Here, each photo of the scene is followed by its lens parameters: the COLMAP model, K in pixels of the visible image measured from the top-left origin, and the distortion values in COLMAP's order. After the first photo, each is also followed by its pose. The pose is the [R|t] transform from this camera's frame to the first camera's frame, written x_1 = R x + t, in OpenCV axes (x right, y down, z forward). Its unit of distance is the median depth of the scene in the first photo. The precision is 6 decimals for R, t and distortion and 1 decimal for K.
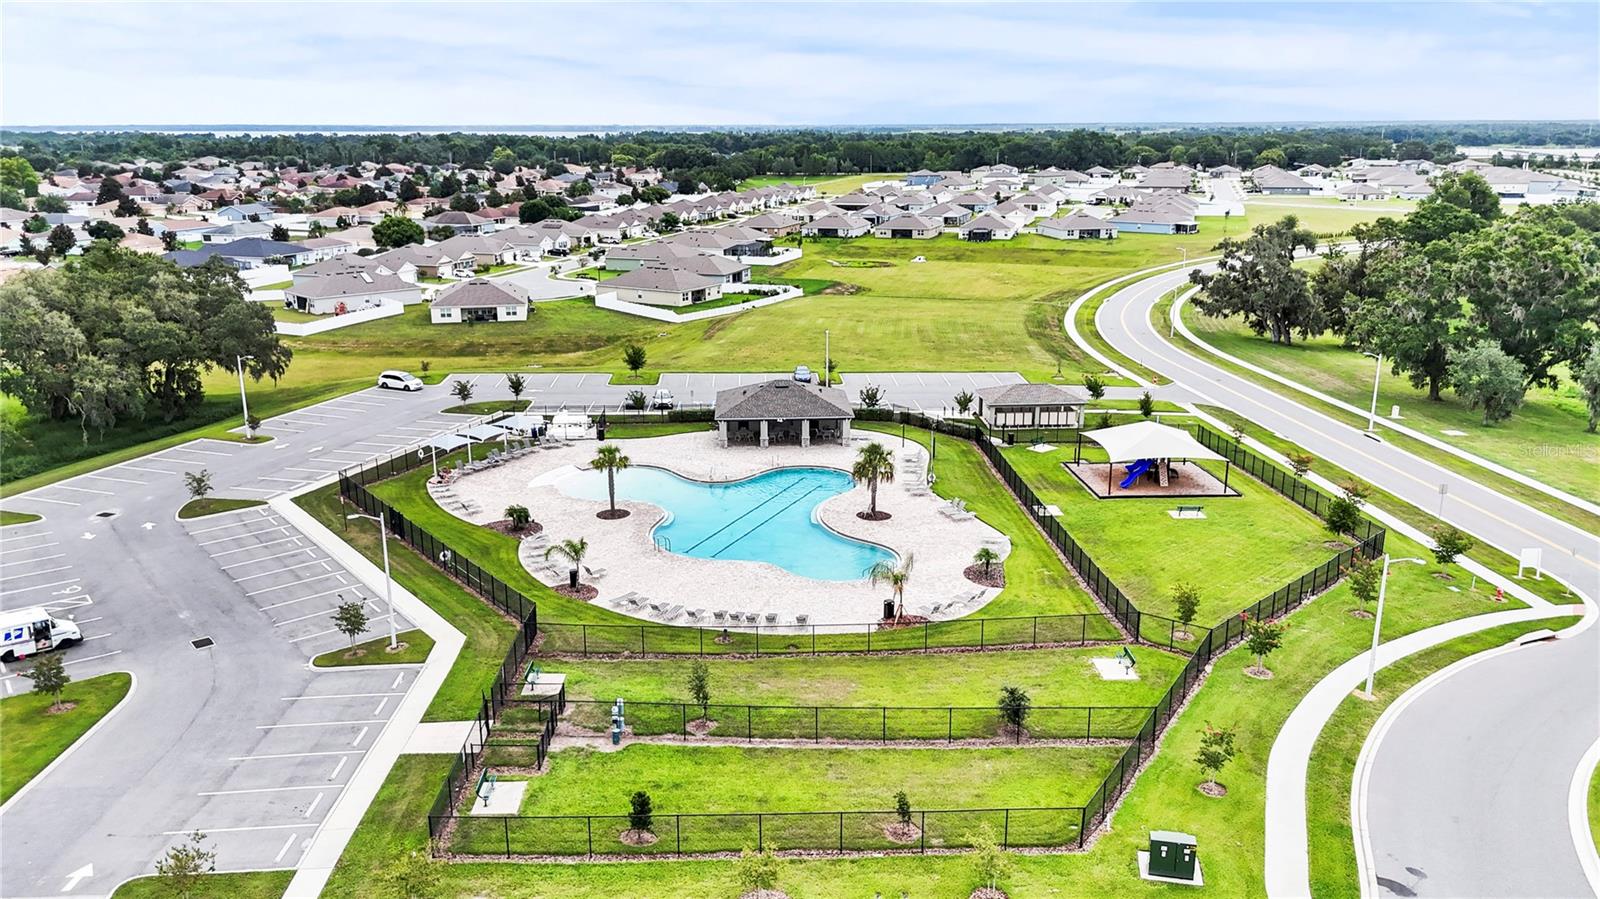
lens RADIAL K [[1191.3, 0, 814.9], [0, 1191.3, 442.4], [0, 0, 1]] dist [0.060092, -0.068406]
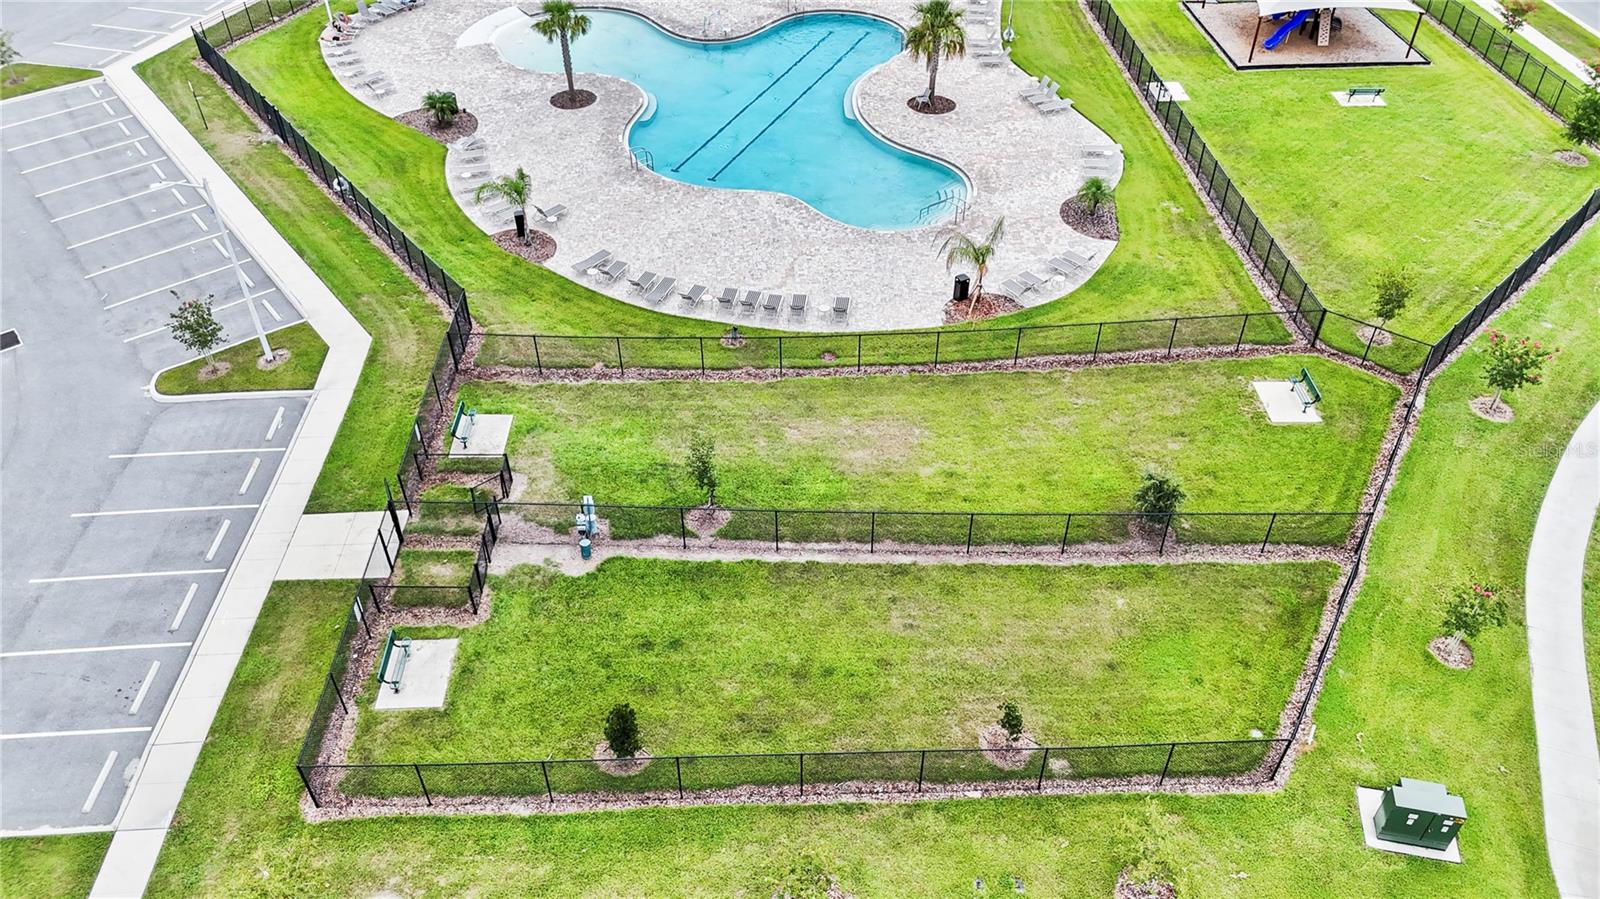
lens RADIAL K [[1191.3, 0, 815.5], [0, 1191.3, 458.3], [0, 0, 1]] dist [0.060092, -0.068406]
pose [[0.999991, 0.004039, -0.001155, -0.019370], [-0.003122, 0.898377, 0.439215, -0.065318], [0.002812, -0.439208, 0.898381, 0.245180]]
